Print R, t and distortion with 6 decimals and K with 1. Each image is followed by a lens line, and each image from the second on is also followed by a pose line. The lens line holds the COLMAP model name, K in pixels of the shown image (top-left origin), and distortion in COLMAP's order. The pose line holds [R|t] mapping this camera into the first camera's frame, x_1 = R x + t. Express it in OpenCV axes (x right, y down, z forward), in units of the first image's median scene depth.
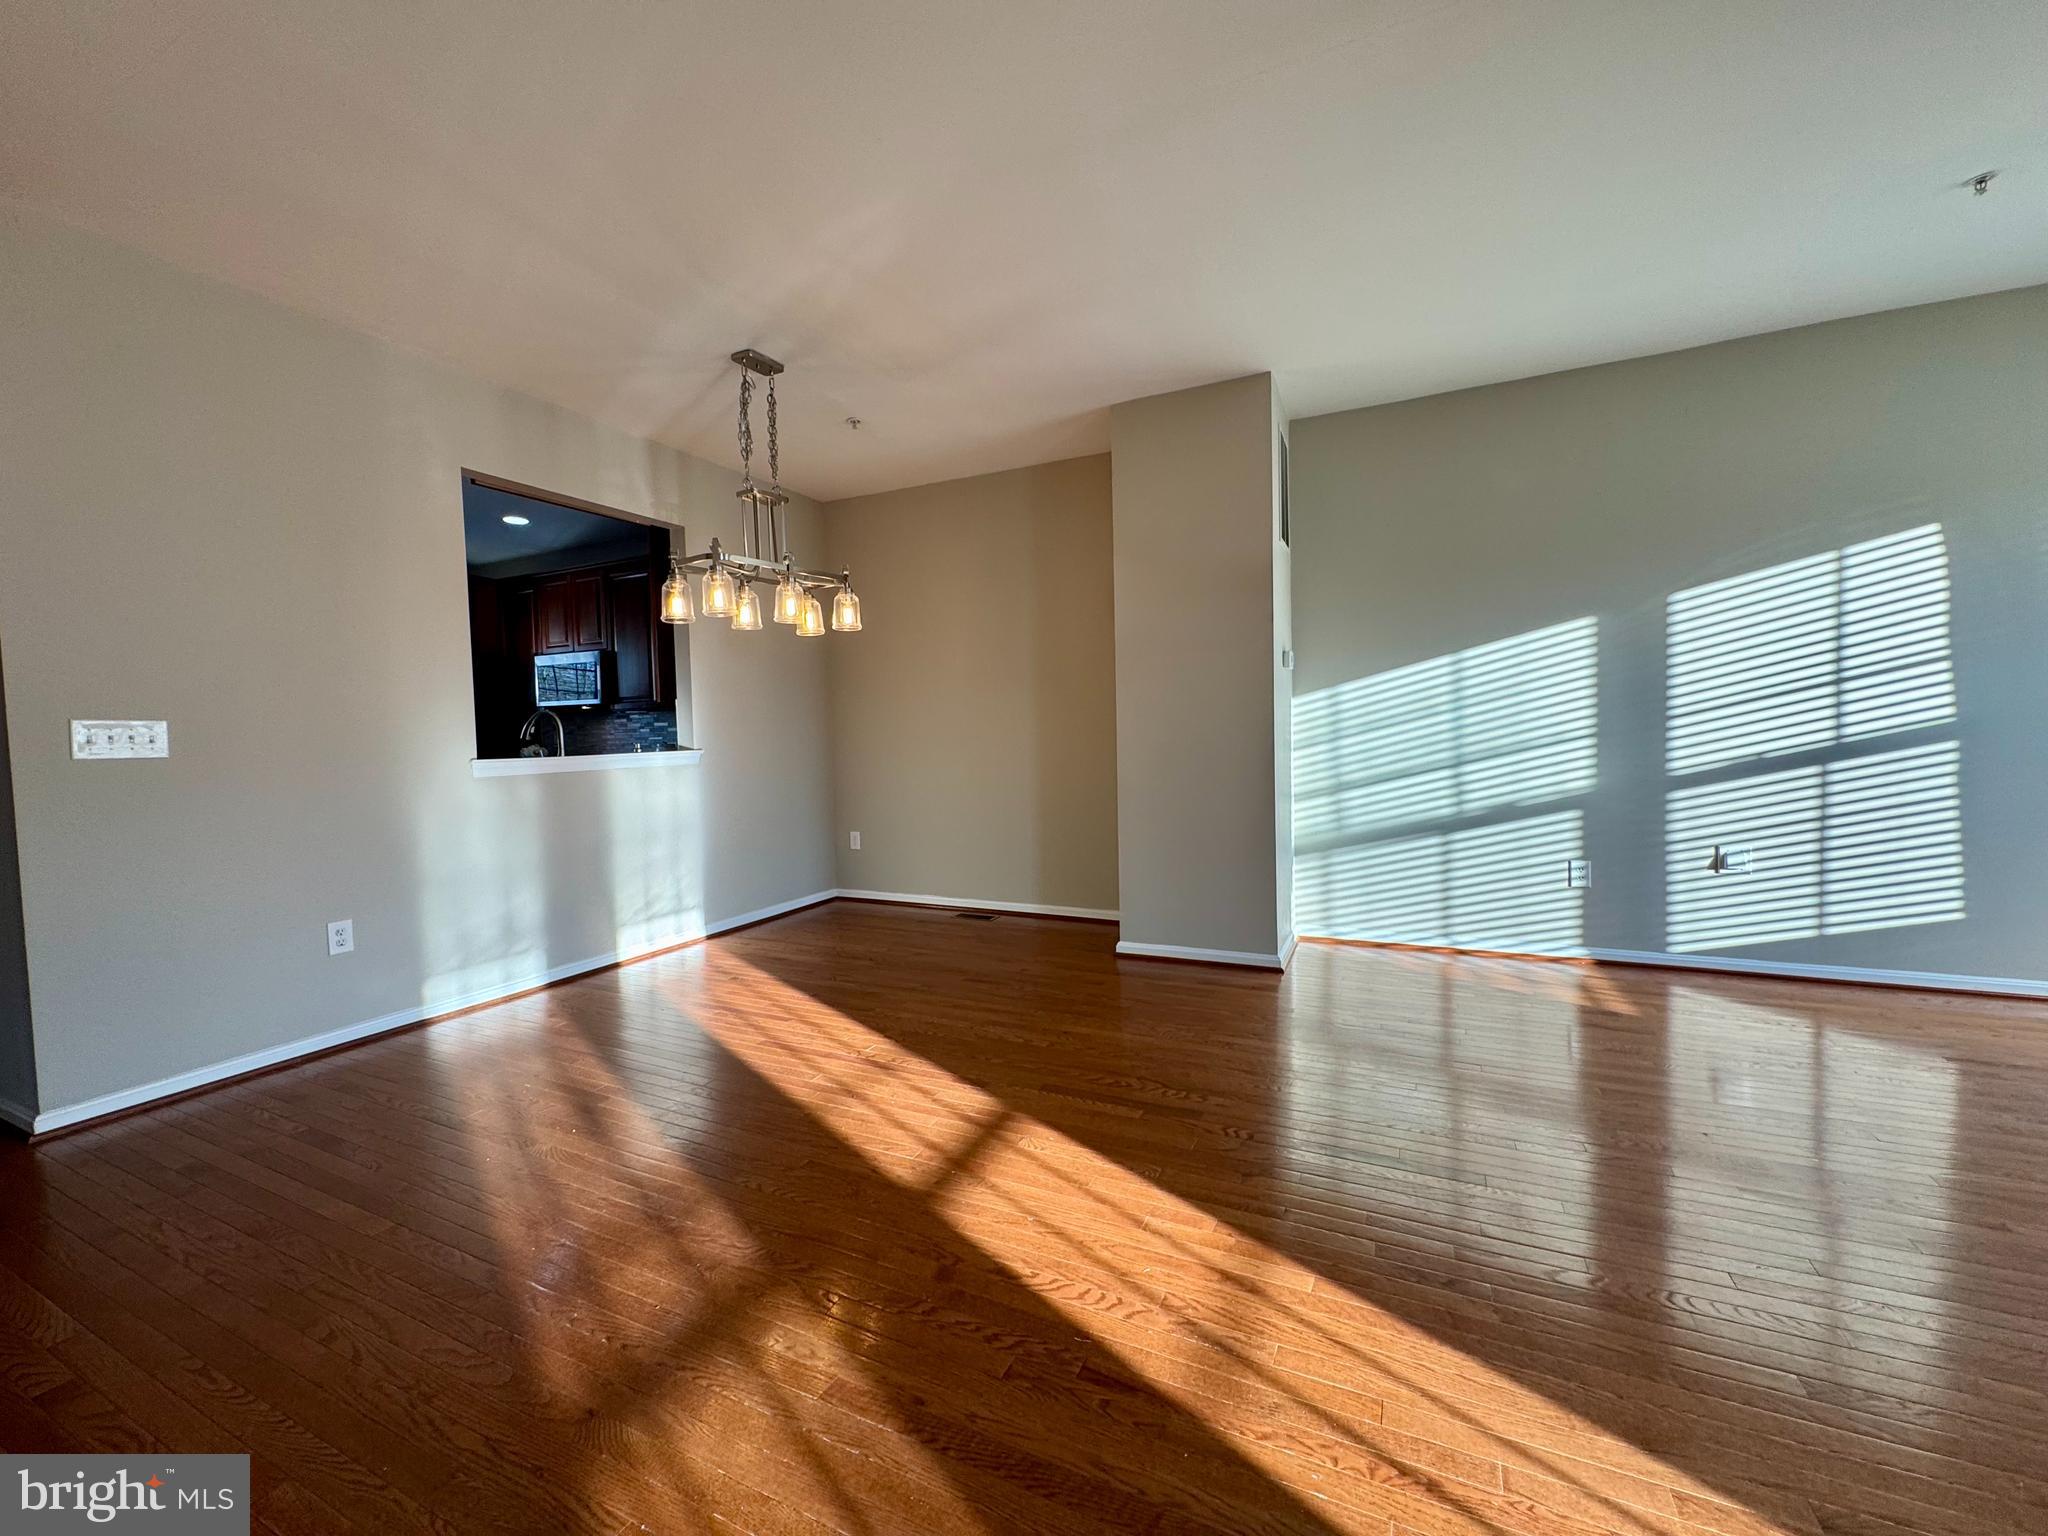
lens RADIAL K [[807.3, 0, 1035.8], [0, 807.3, 785.7], [0, 0, 1]] dist [0.001226, -0.000028]
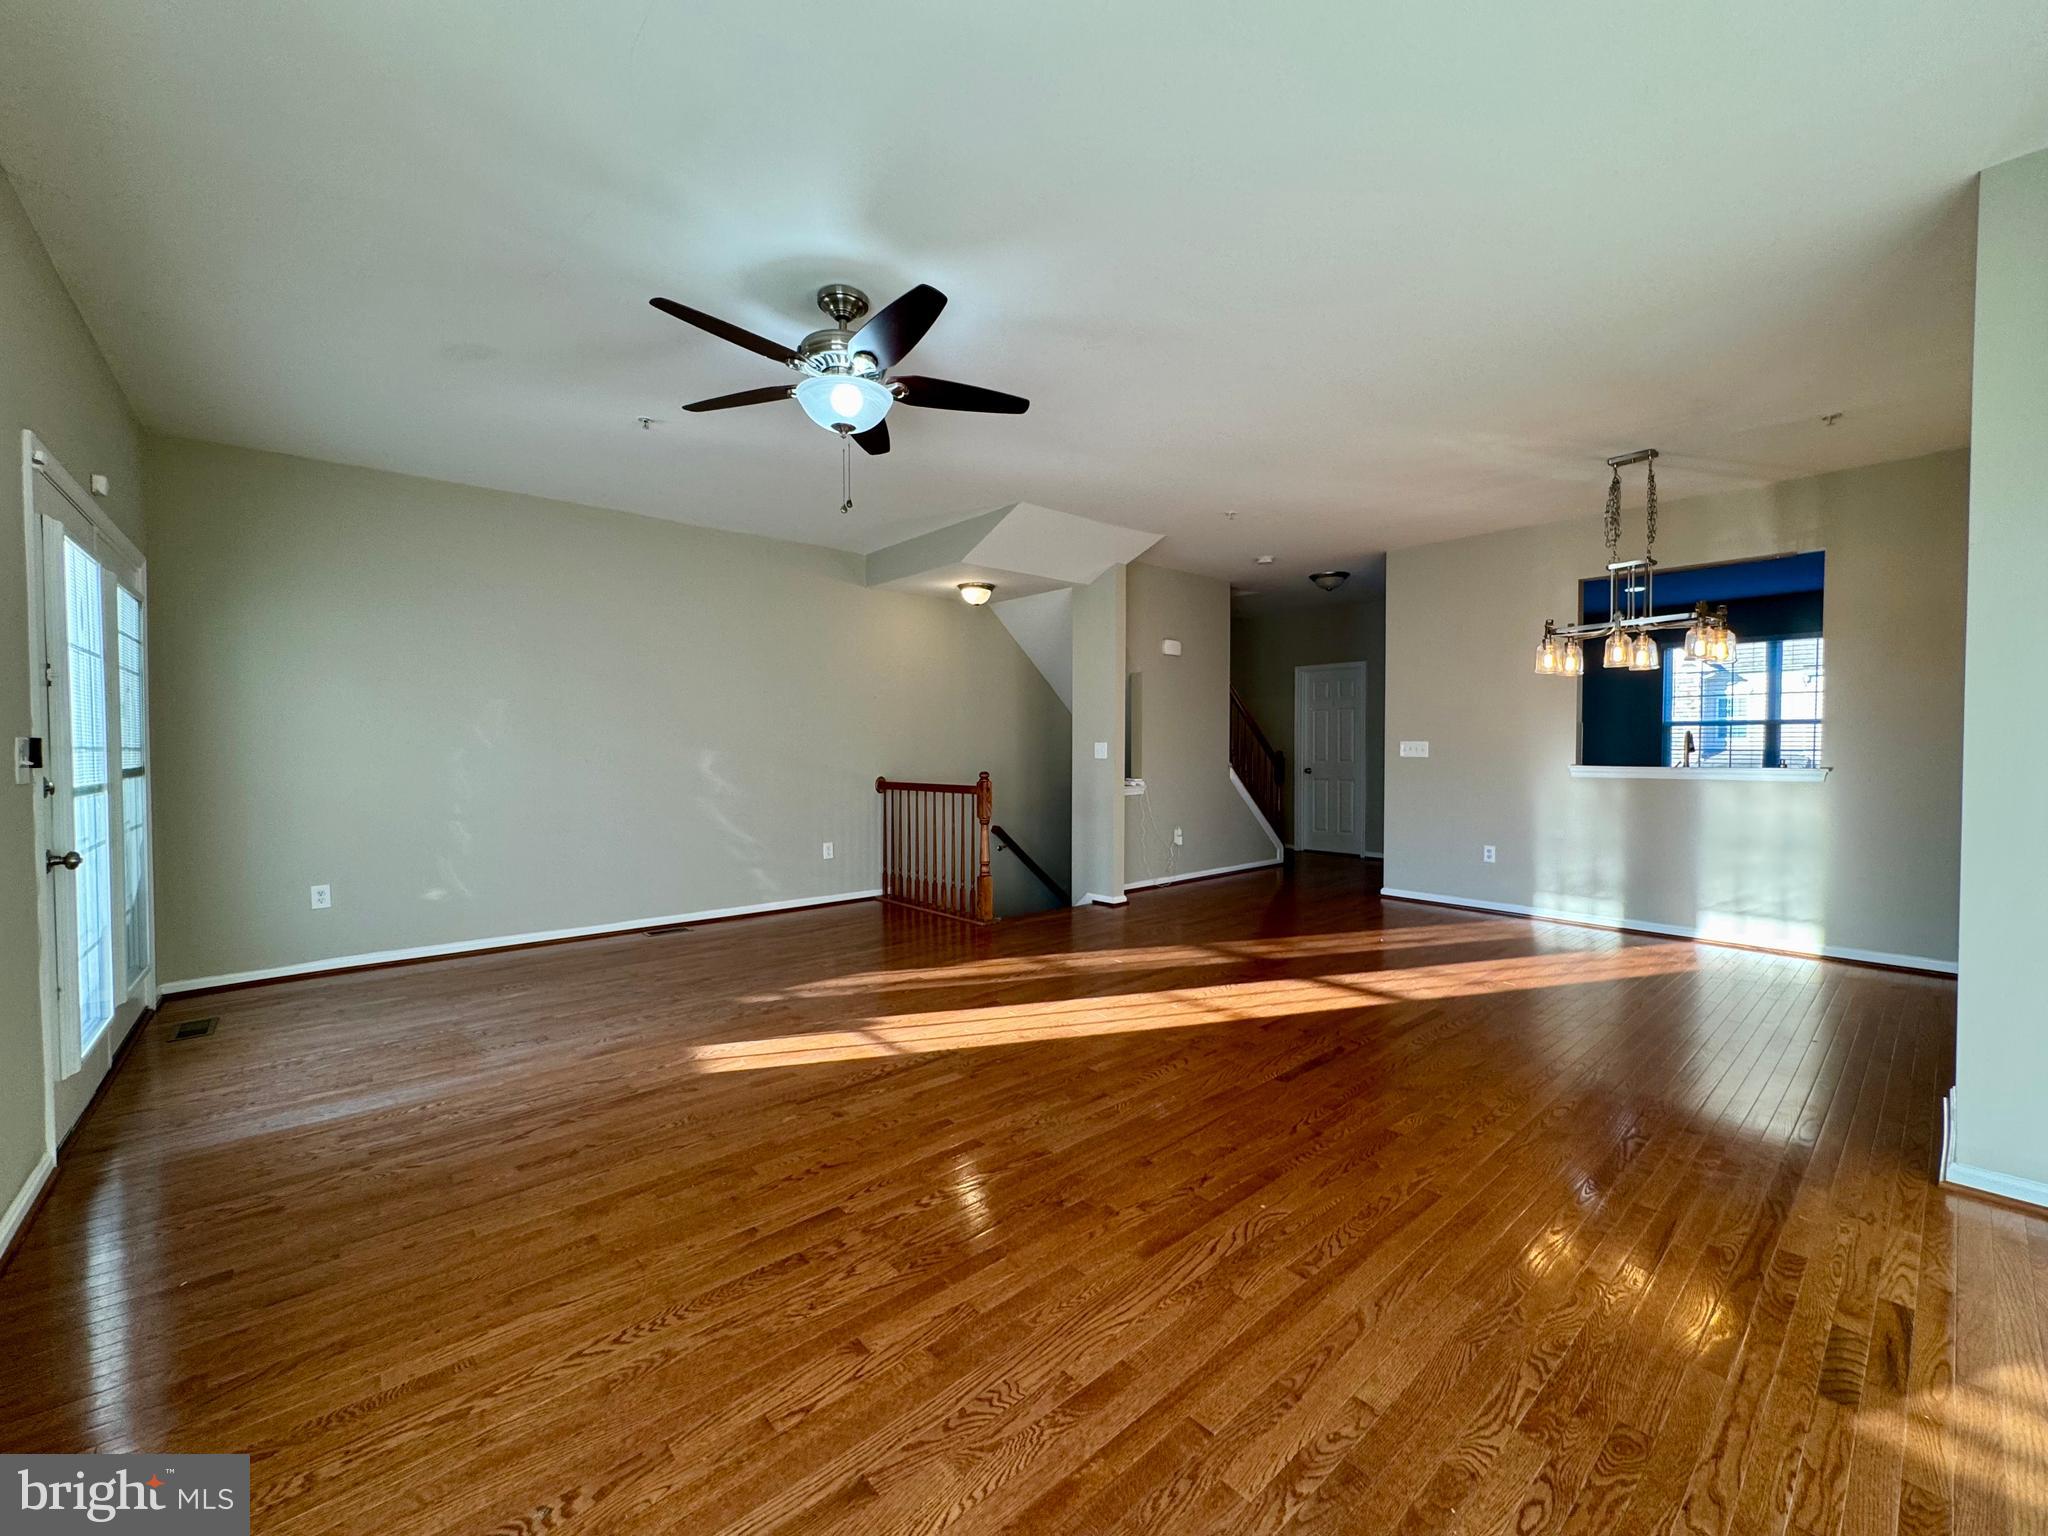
lens RADIAL K [[818.7, 0, 1021.2], [0, 818.7, 764.3], [0, 0, 1]] dist [-0.003136, -0.000239]
pose [[-0.403573, 0.041360, -0.914012, 1.139602], [-0.051815, 0.996341, 0.067964, -0.081378], [0.913479, 0.074788, -0.399953, 0.625098]]
